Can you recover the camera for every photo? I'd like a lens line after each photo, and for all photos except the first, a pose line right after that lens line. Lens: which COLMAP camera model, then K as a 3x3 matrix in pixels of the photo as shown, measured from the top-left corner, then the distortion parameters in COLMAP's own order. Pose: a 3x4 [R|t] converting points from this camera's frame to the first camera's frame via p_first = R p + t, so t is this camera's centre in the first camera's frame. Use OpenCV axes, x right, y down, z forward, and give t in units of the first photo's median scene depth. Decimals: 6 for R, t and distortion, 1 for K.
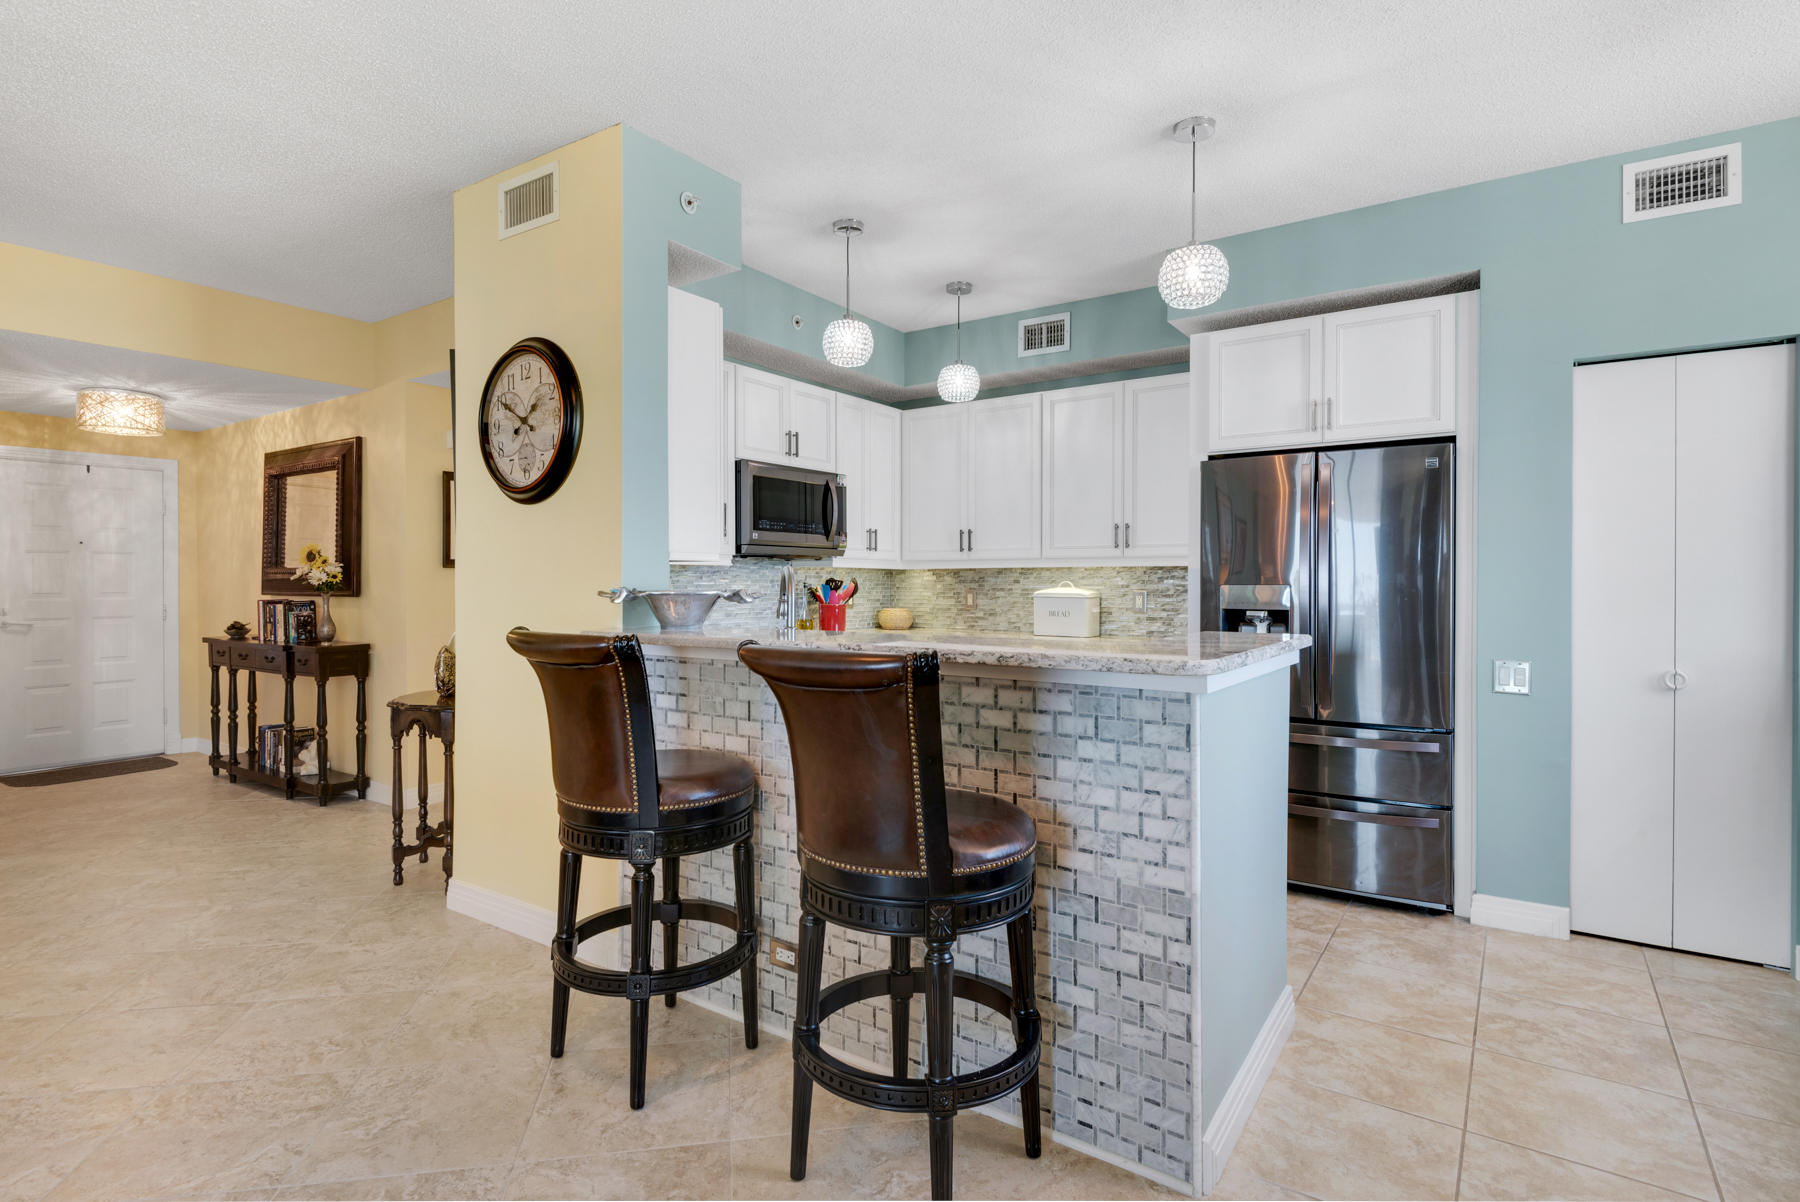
lens RADIAL K [[925.0, 0, 877.5], [0, 925.0, 578.9], [0, 0, 1]] dist [0.019514, -0.009375]
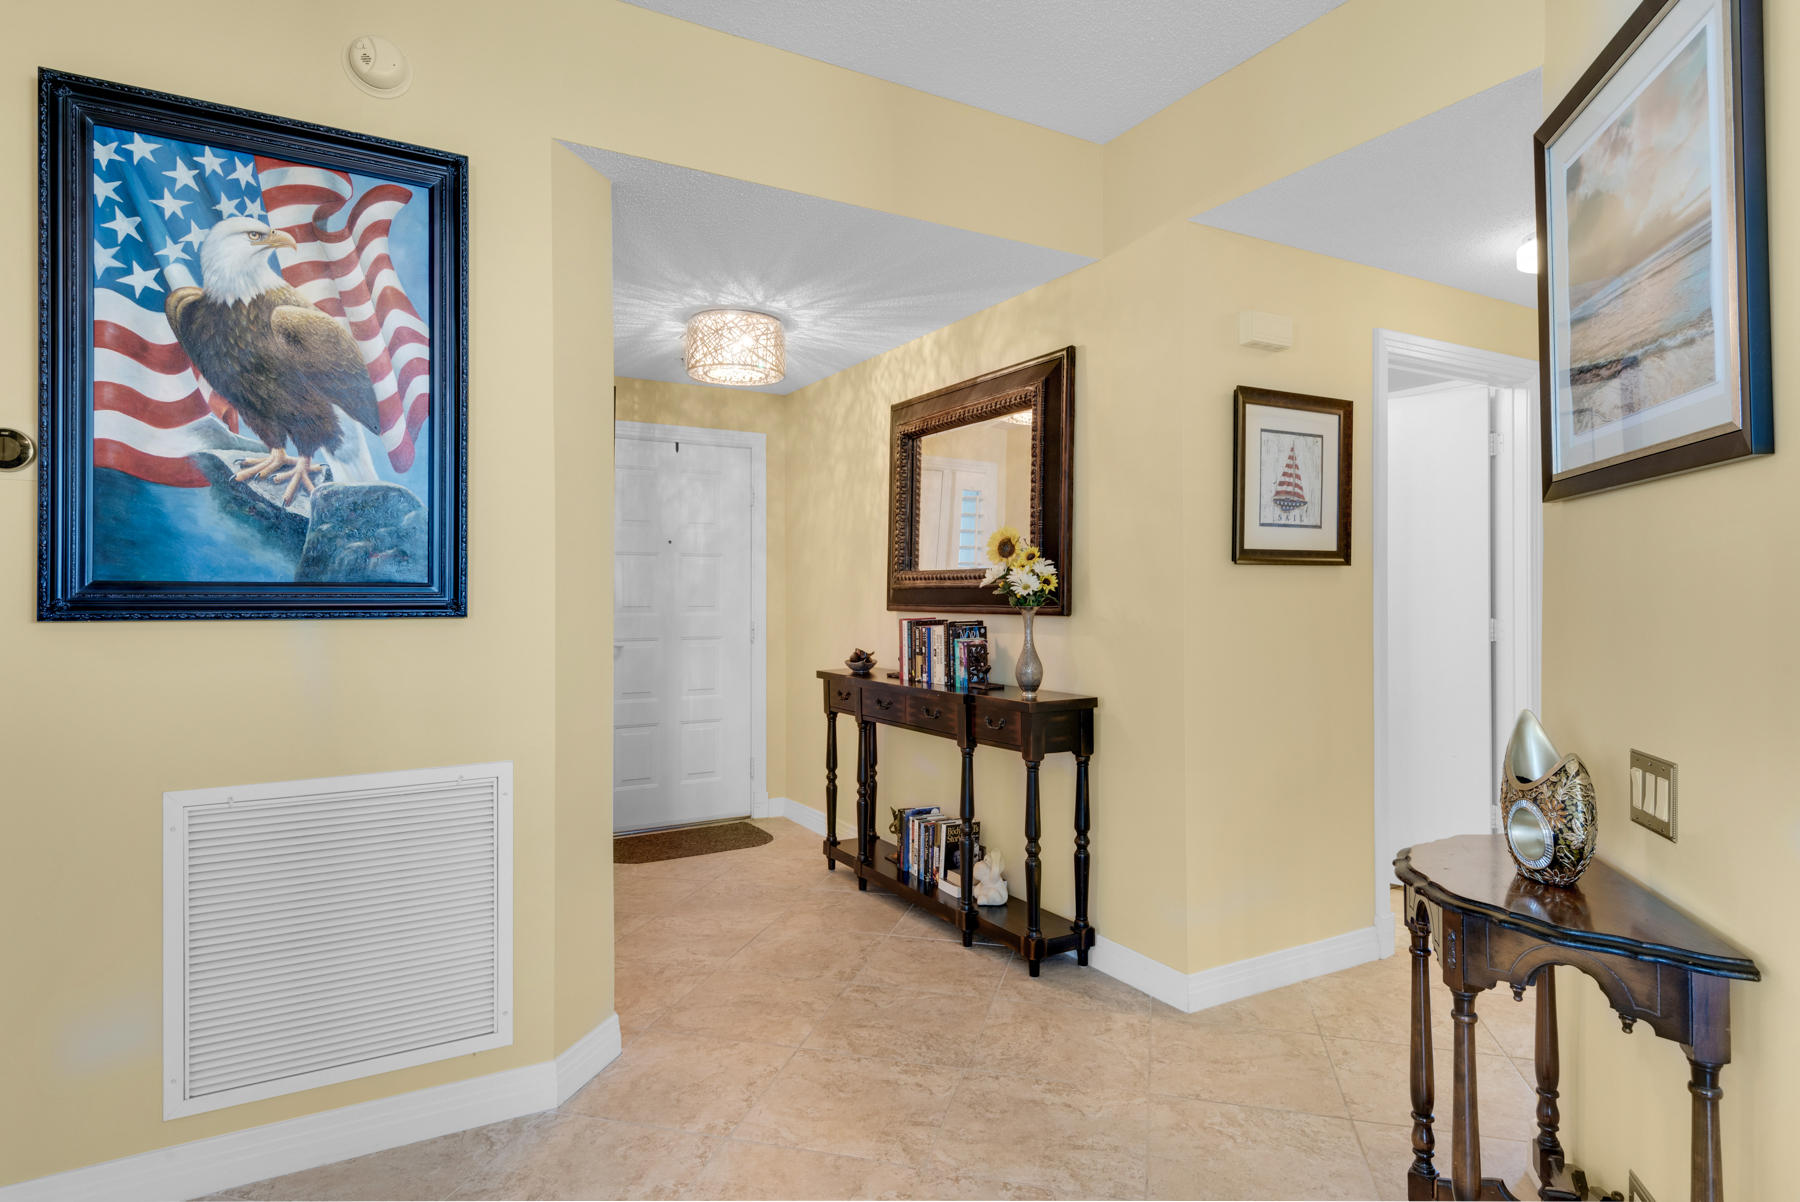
lens RADIAL K [[1041.8, 0, 901.6], [0, 1041.8, 582.8], [0, 0, 1]] dist [0.025058, -0.002555]
pose [[0.907748, -0.002935, -0.419506, -0.345338], [-0.001688, 0.999942, -0.010648, 0.004791], [0.419513, 0.010374, 0.907690, 0.321826]]
